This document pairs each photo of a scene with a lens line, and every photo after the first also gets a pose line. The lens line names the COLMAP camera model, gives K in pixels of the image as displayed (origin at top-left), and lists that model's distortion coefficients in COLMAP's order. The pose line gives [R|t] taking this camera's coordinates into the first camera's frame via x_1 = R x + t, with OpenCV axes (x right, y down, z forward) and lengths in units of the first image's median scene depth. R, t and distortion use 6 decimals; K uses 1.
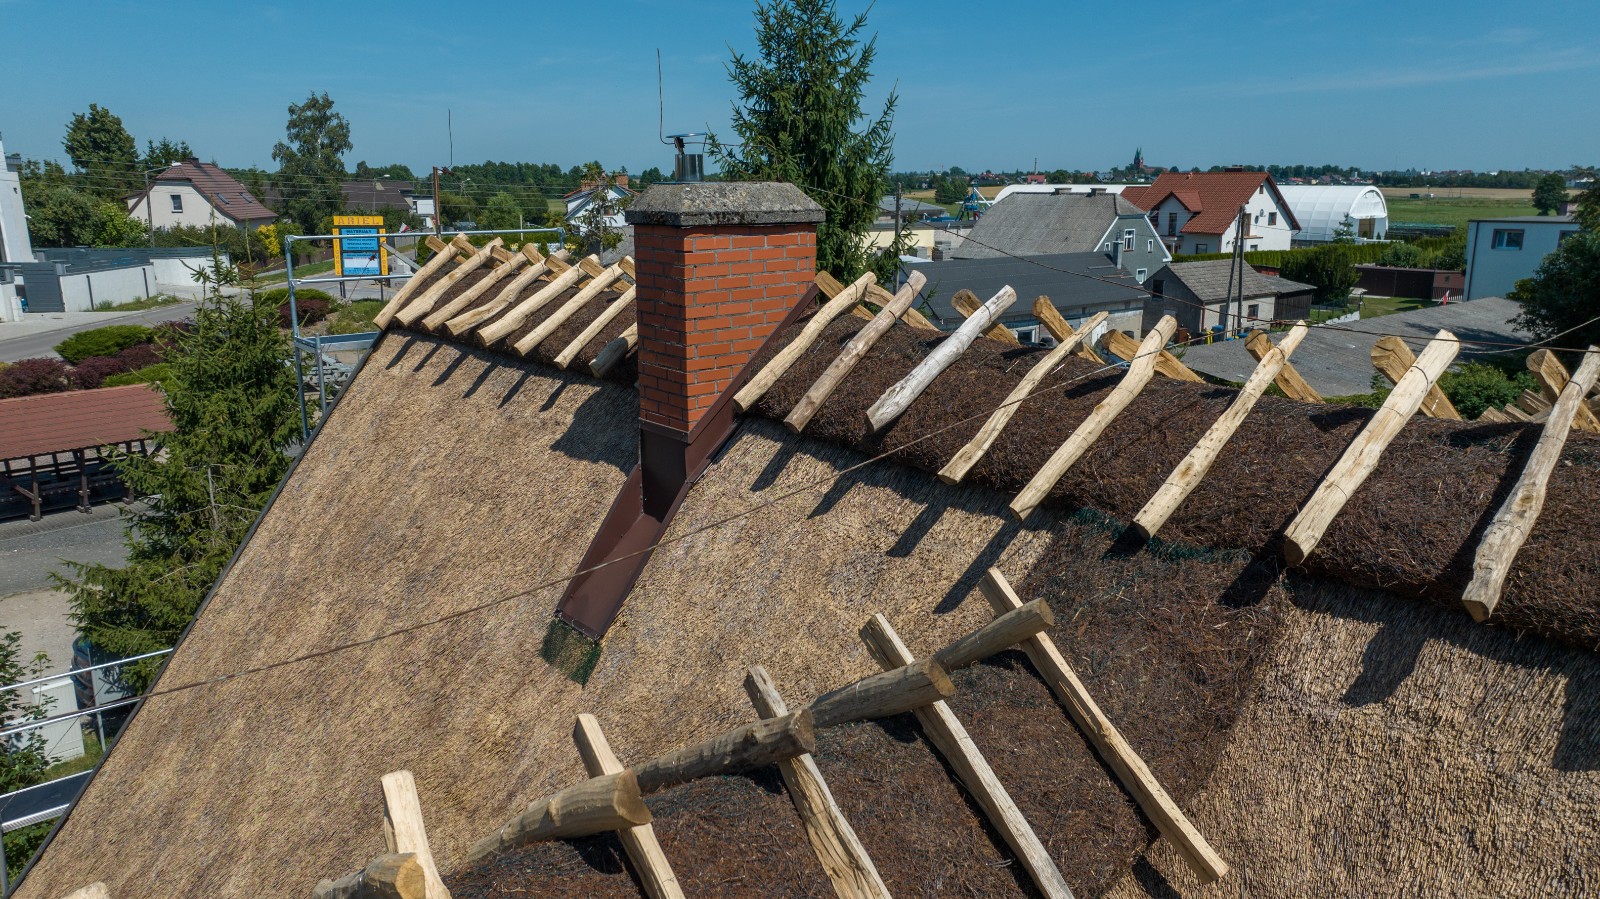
lens RADIAL K [[1128.3, 0, 800.0], [0, 1128.3, 449.5], [0, 0, 1]] dist [-0.007888, 0.000008]
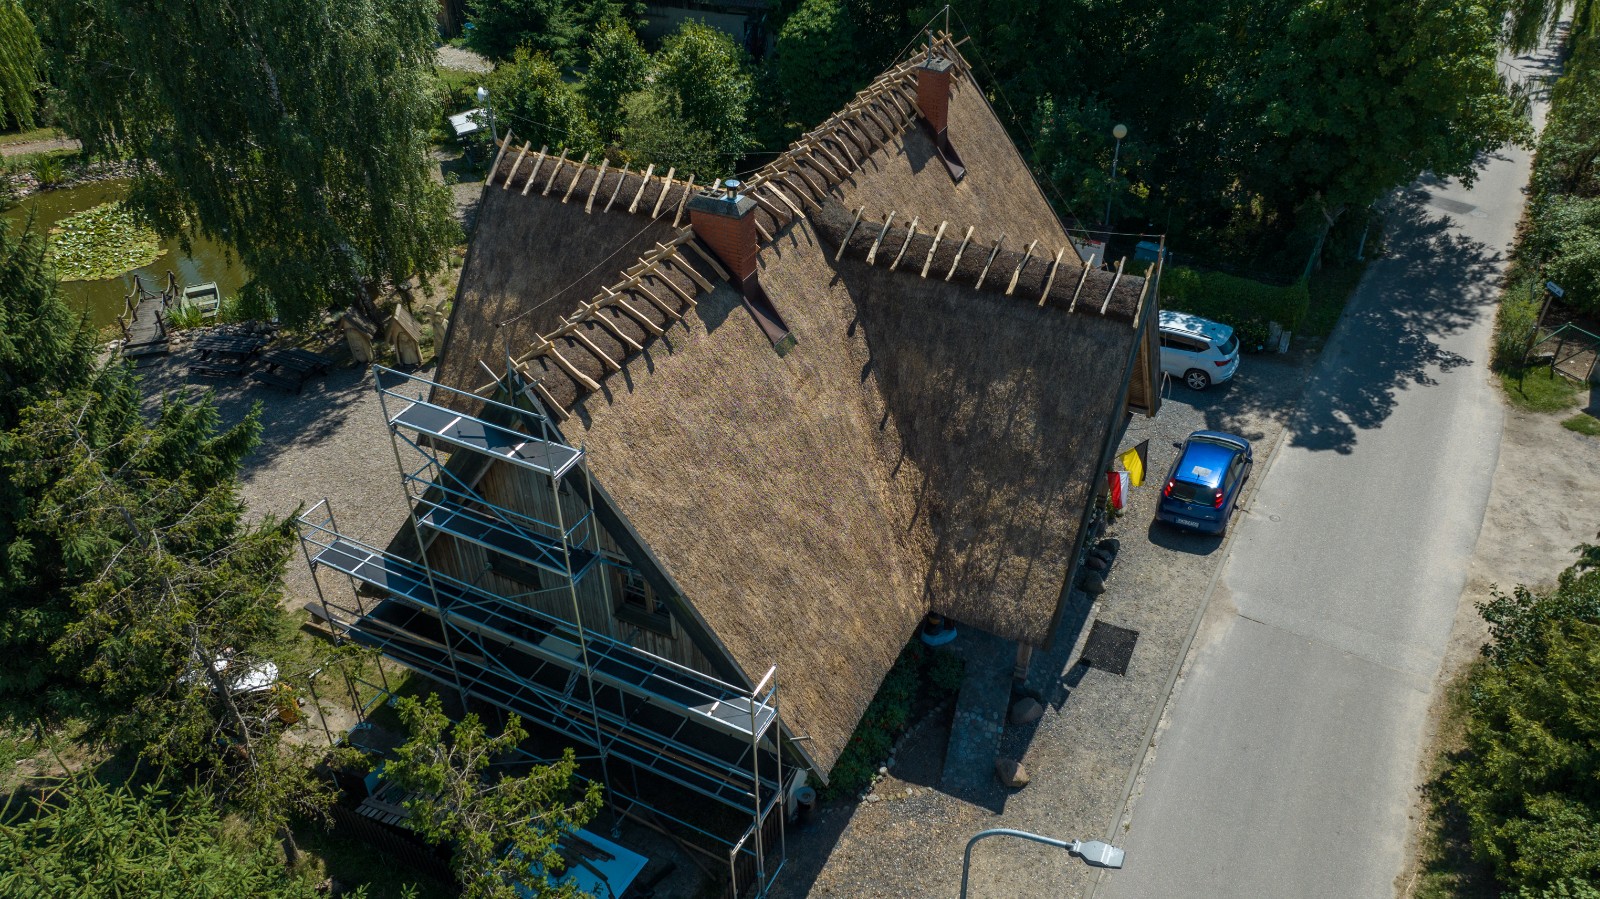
lens RADIAL K [[1160.1, 0, 800.0], [0, 1160.1, 449.5], [0, 0, 1]] dist [0.000065, 0.000252]
pose [[-0.395649, -0.540976, 0.742164, -2.301951], [0.228404, 0.724754, 0.650049, -1.407448], [-0.889547, 0.426704, -0.163187, 1.356278]]
